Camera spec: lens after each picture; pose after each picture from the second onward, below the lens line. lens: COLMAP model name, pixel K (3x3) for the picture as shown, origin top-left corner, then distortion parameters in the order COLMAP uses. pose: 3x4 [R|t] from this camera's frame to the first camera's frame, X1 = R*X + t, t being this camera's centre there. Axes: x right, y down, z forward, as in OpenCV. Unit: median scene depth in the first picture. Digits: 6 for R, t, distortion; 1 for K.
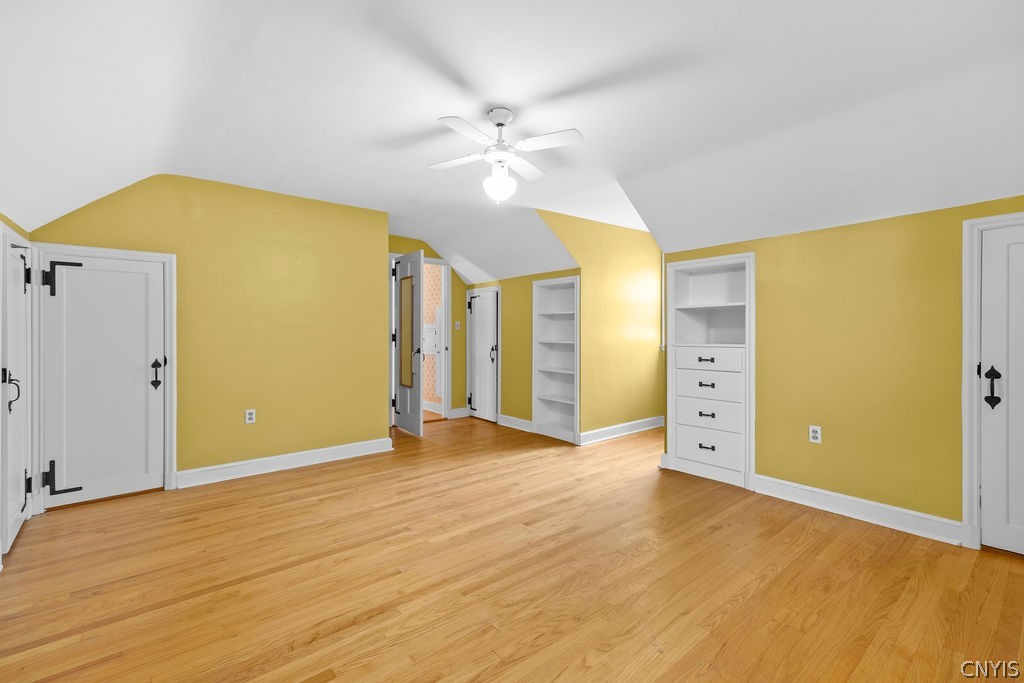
lens RADIAL K [[436.5, 0, 511.7], [0, 436.5, 335.7], [0, 0, 1]] dist [0.001406, -0.000299]
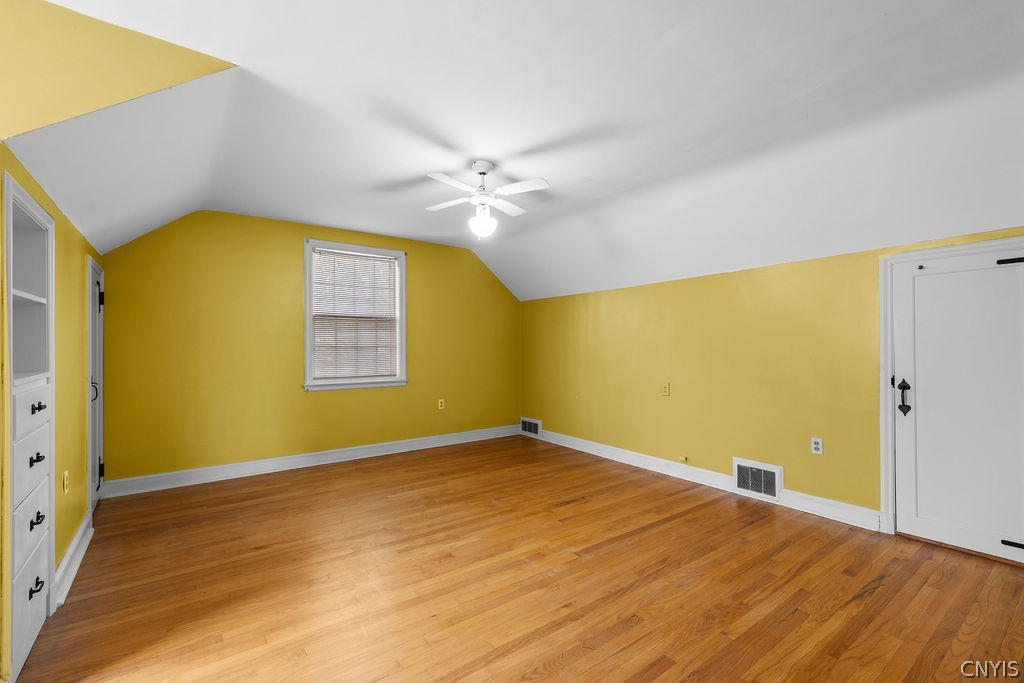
lens RADIAL K [[436.5, 0, 512.1], [0, 436.5, 339.0], [0, 0, 1]] dist [0.001406, -0.000299]
pose [[-0.998904, 0.003002, 0.046717, -0.139751], [0.003121, 0.999992, 0.002486, -0.027569], [-0.046710, 0.002629, -0.998905, 1.915396]]
